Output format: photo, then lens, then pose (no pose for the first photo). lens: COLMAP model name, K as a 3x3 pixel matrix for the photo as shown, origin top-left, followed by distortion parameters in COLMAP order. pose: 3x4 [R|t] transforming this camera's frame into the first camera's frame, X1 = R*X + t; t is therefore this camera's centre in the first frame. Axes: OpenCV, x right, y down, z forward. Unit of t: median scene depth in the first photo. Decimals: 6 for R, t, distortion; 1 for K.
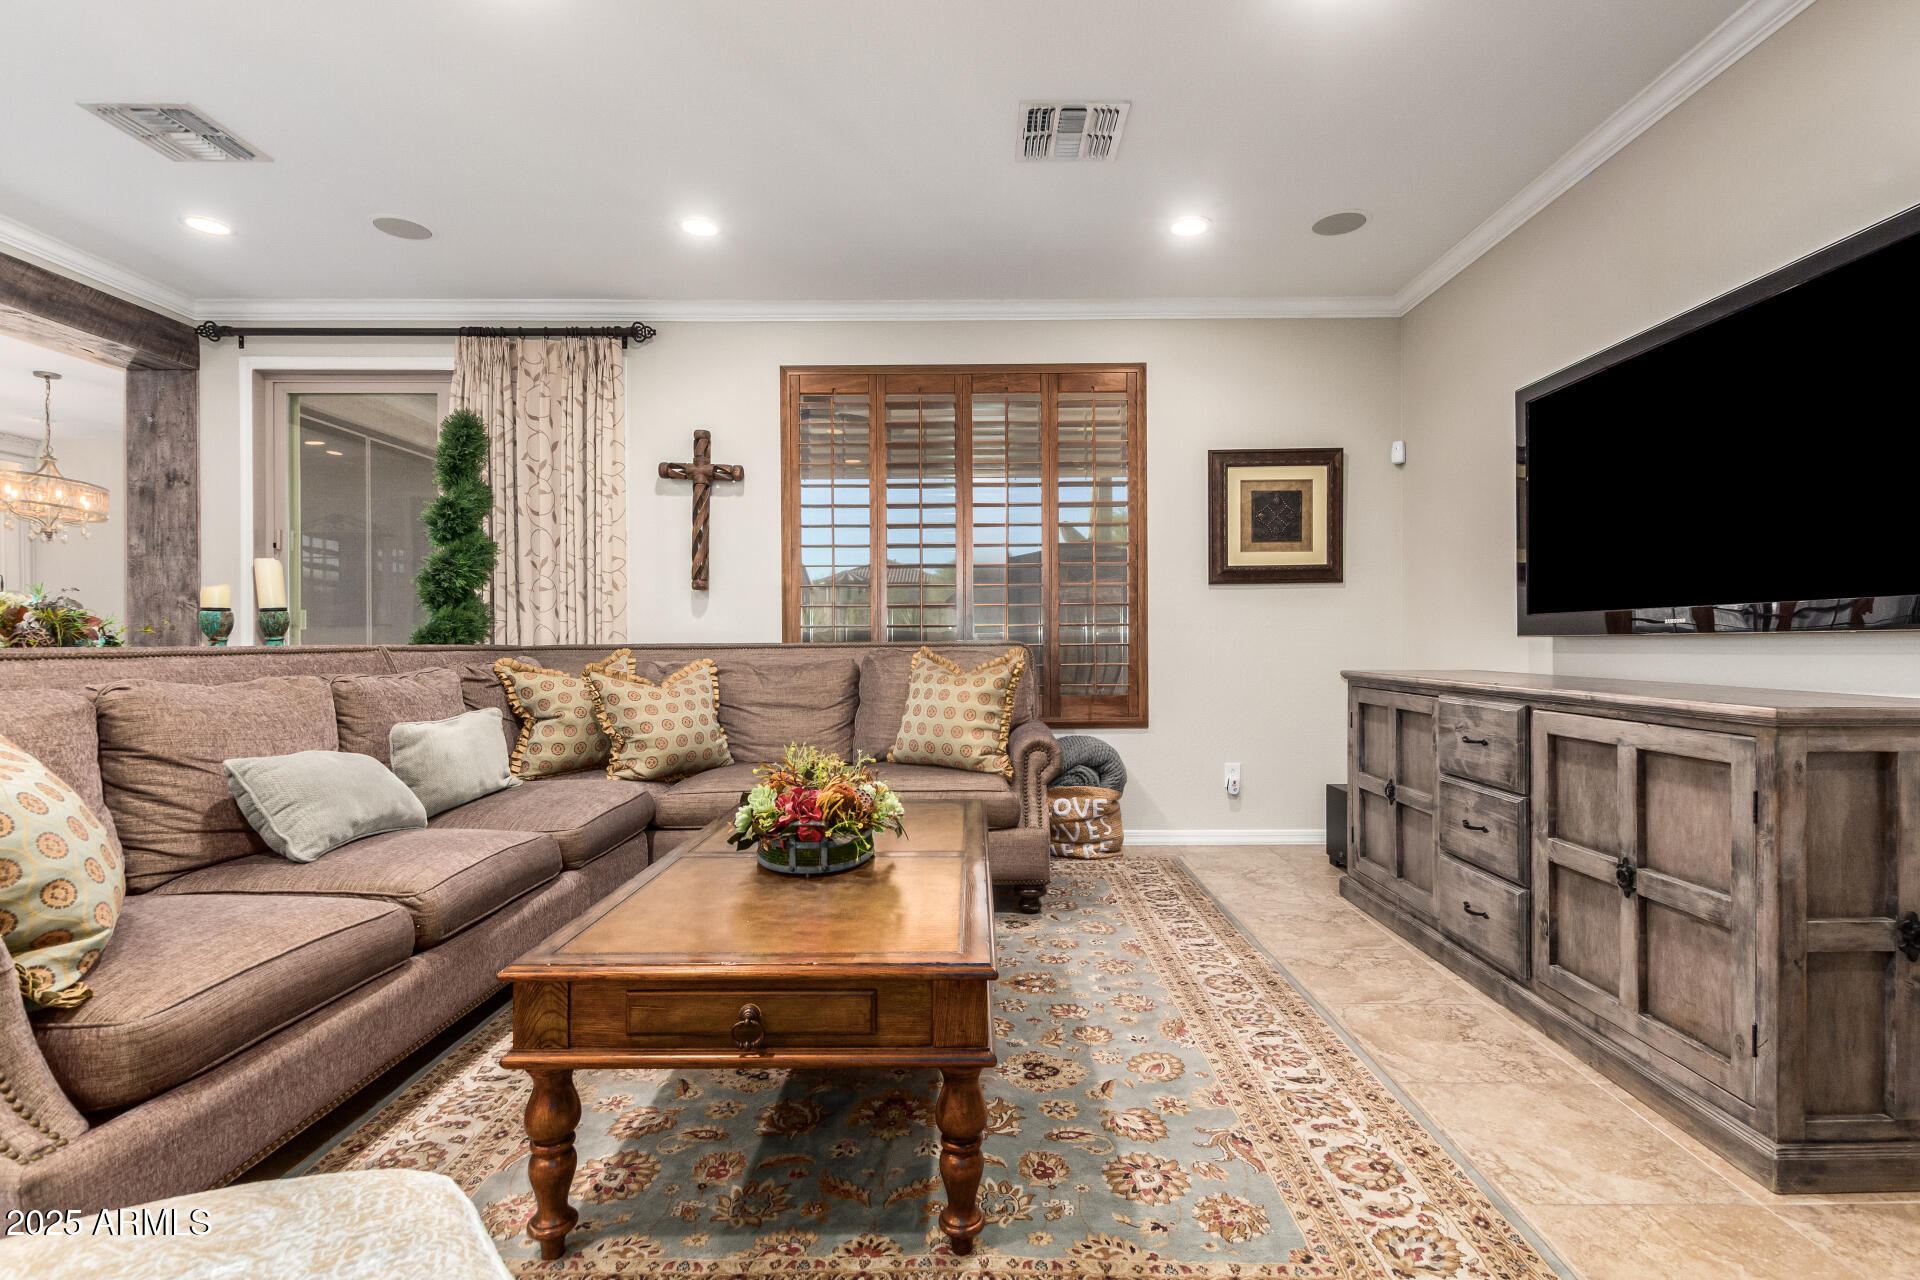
lens RADIAL K [[905.7, 0, 970.8], [0, 905.7, 639.9], [0, 0, 1]] dist [0.005864, -0.000075]
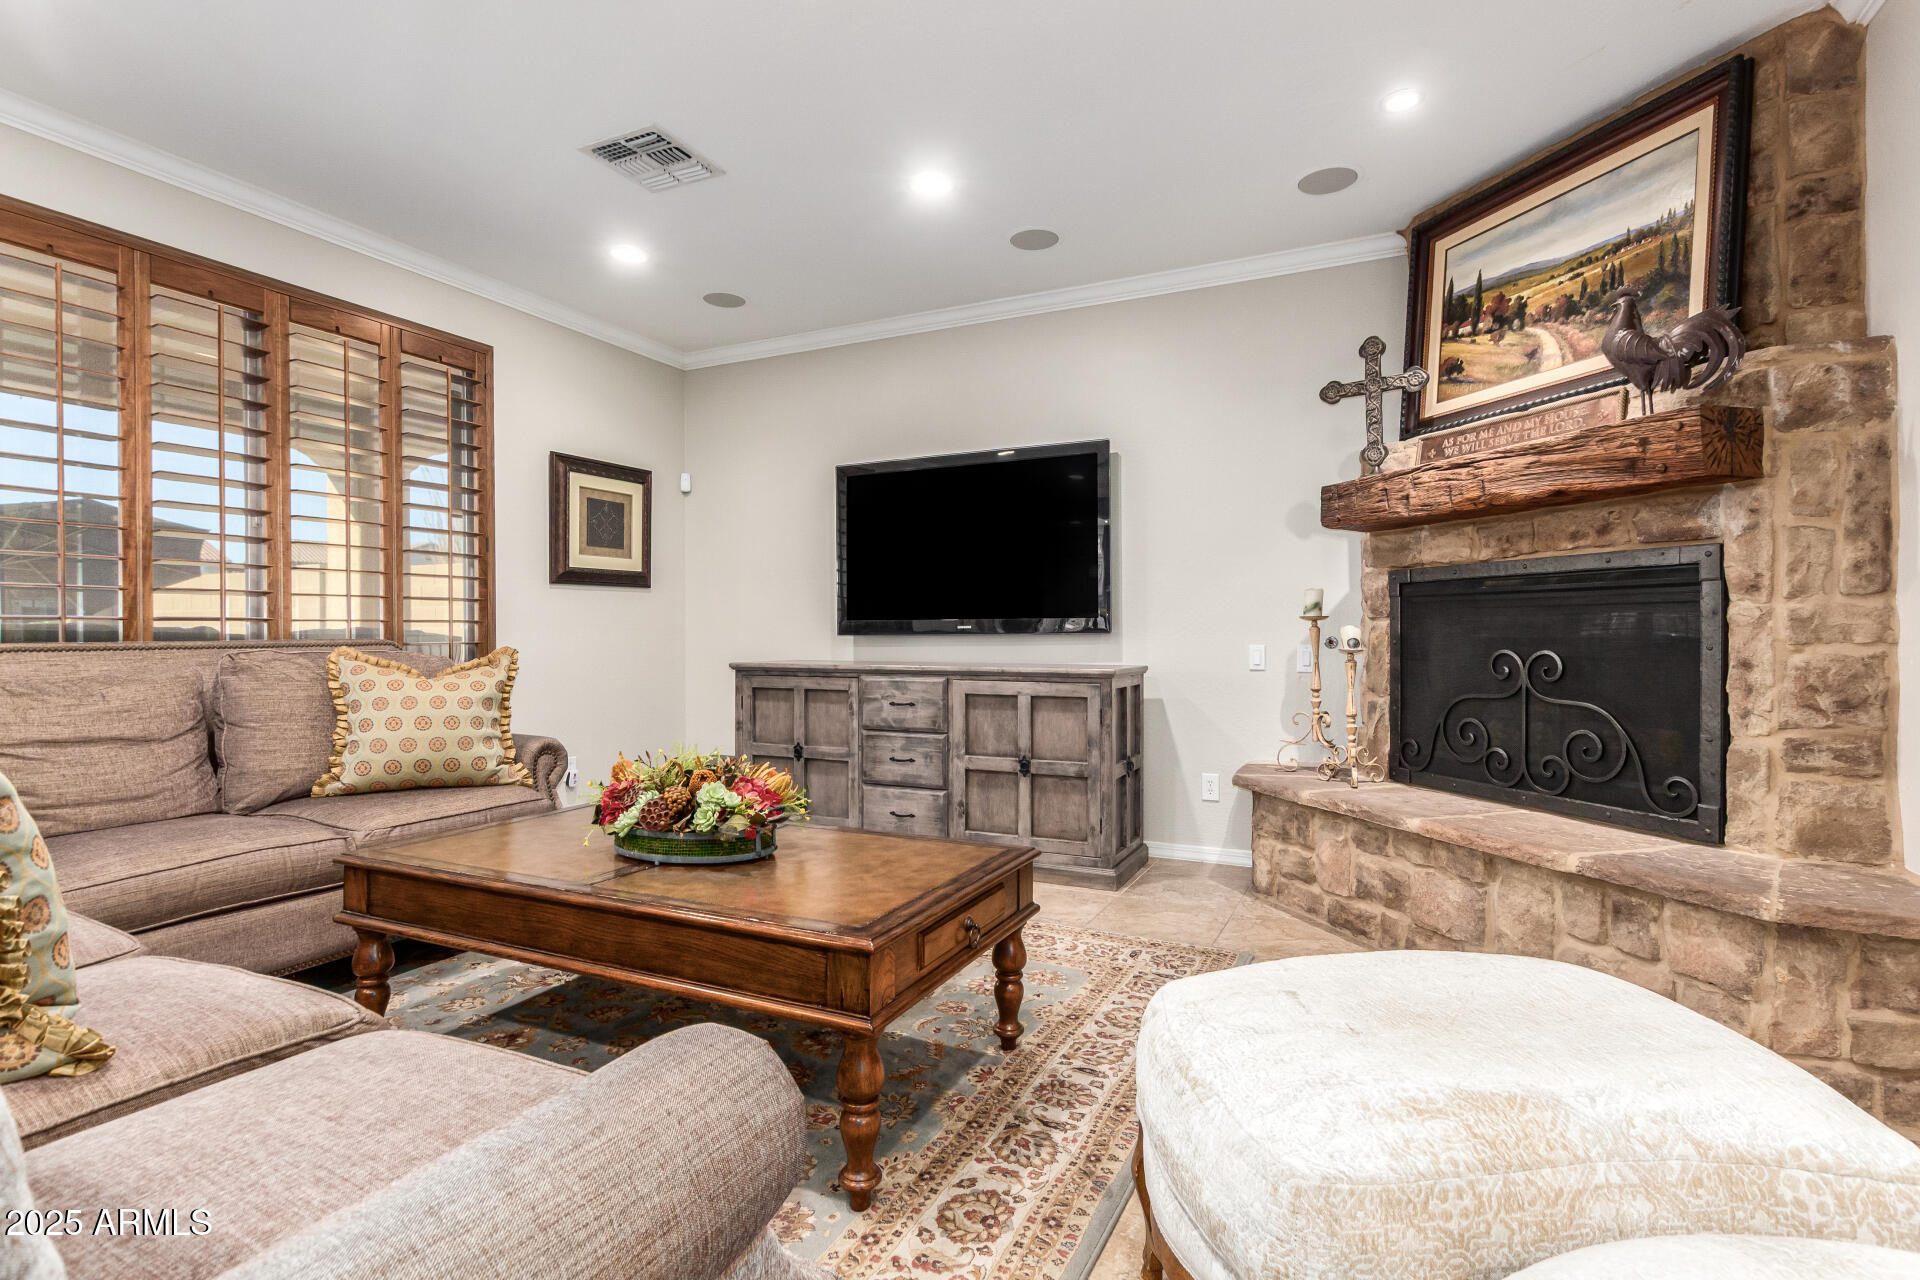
lens RADIAL K [[926.0, 0, 962.0], [0, 926.0, 630.7], [0, 0, 1]] dist [-0.000127, 0.000131]
pose [[0.428063, 0.006605, 0.903725, -0.802905], [0.000435, 0.999972, -0.007515, -0.000412], [-0.903749, 0.003610, 0.428048, 0.236806]]
